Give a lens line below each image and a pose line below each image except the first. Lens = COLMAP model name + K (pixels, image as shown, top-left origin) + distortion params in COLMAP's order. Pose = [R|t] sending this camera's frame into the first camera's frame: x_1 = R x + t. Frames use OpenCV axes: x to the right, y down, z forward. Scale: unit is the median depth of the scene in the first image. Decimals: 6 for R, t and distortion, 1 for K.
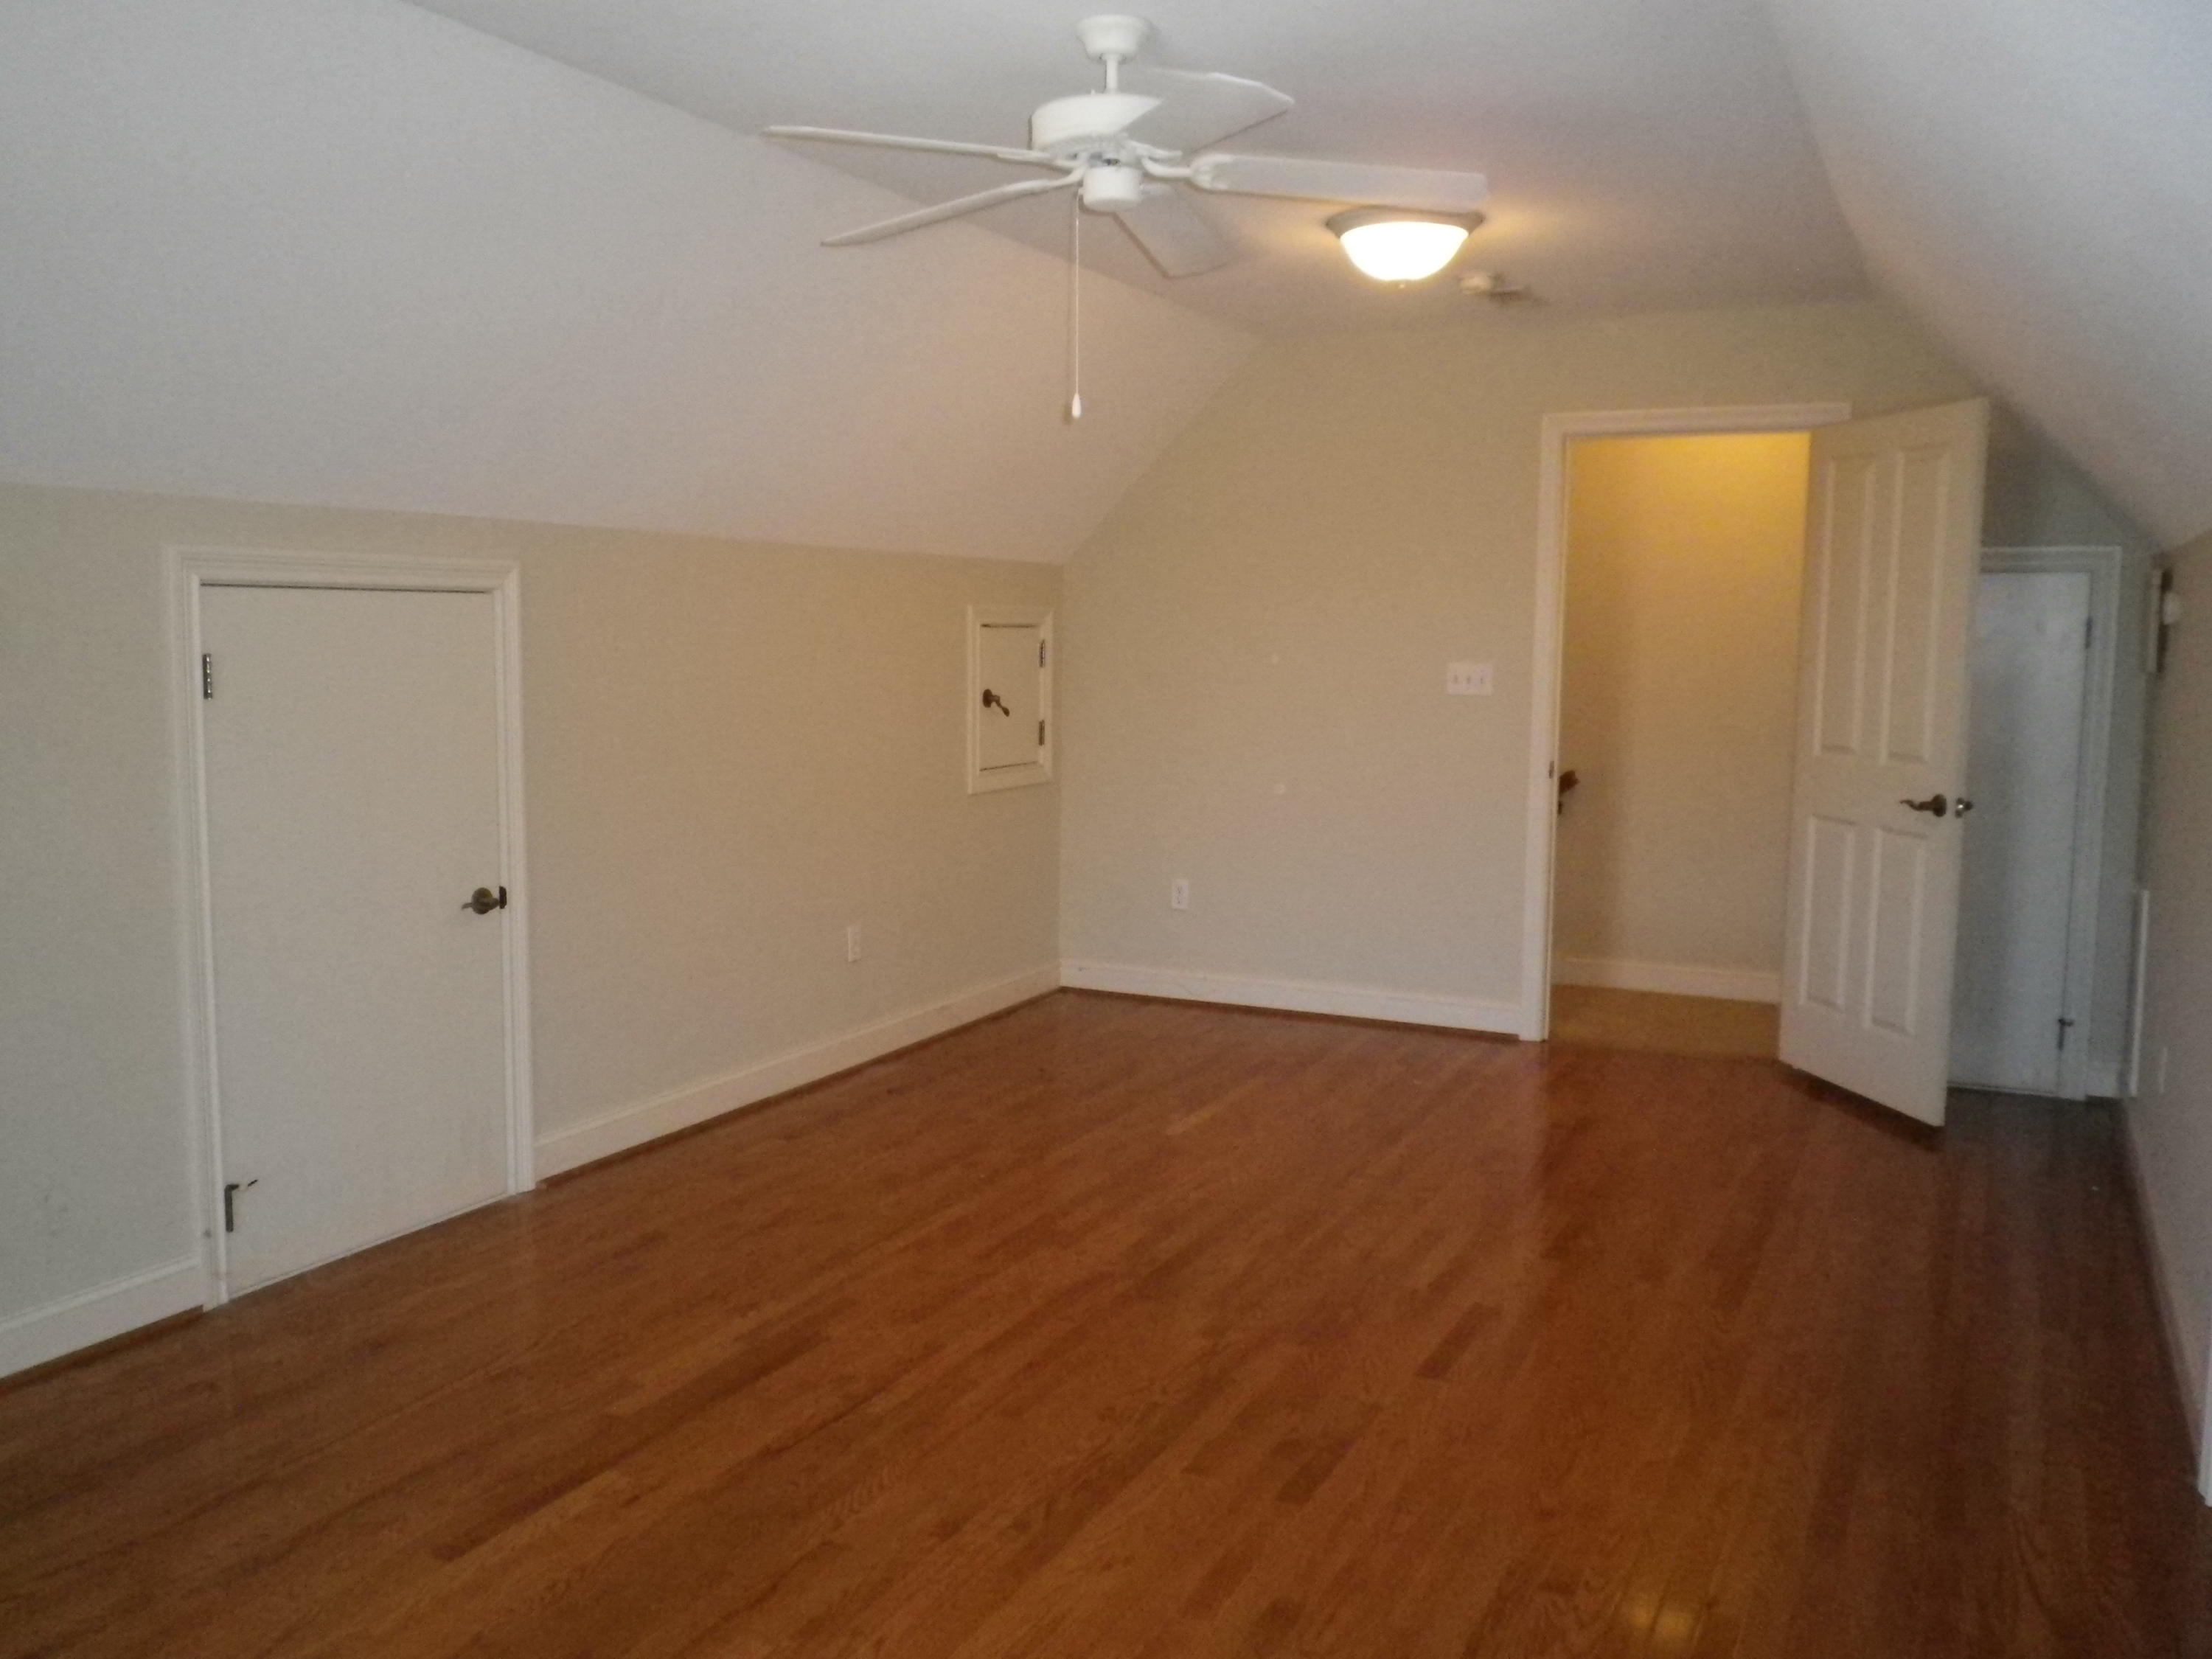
lens RADIAL K [[1854.9, 0, 1087.4], [0, 1854.9, 834.7], [0, 0, 1]] dist [-0.017782, 0.015112]
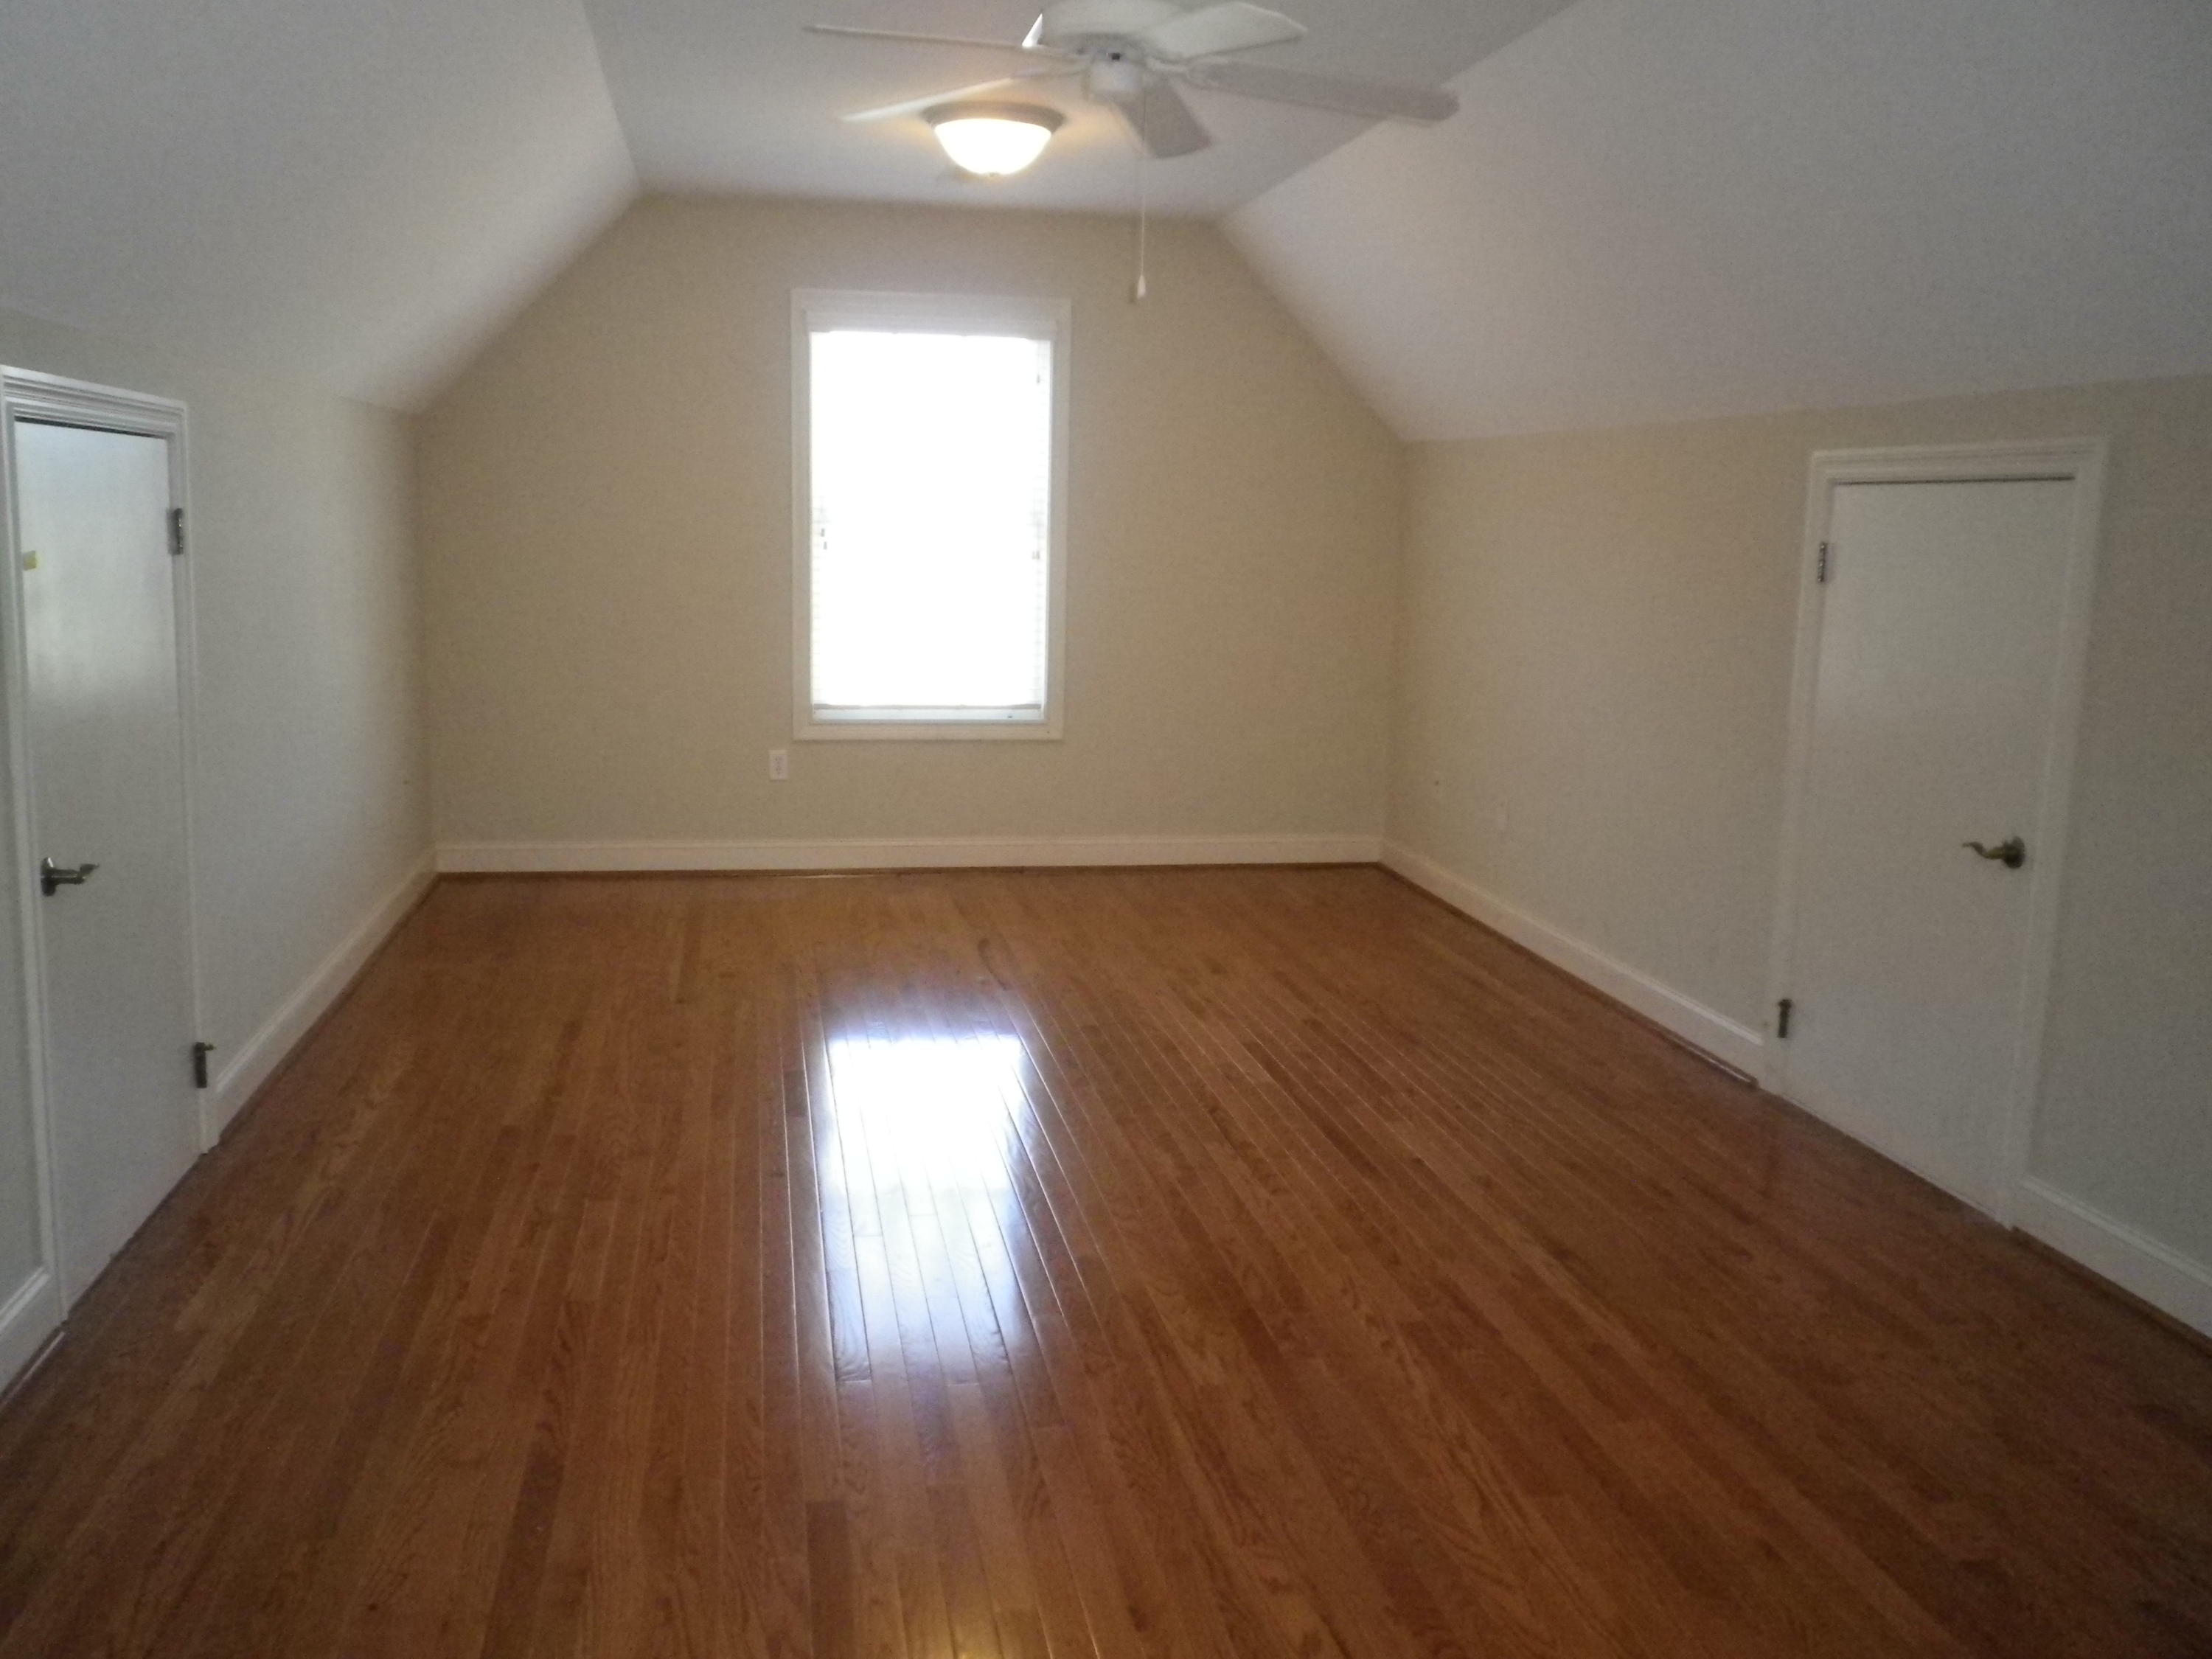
lens RADIAL K [[1854.9, 0, 1087.4], [0, 1854.9, 834.7], [0, 0, 1]] dist [-0.017782, 0.015112]
pose [[-0.804300, 0.068930, -0.590212, 0.642045], [-0.099466, 0.963619, 0.248084, -0.176256], [0.585839, 0.258240, -0.768182, 1.783159]]
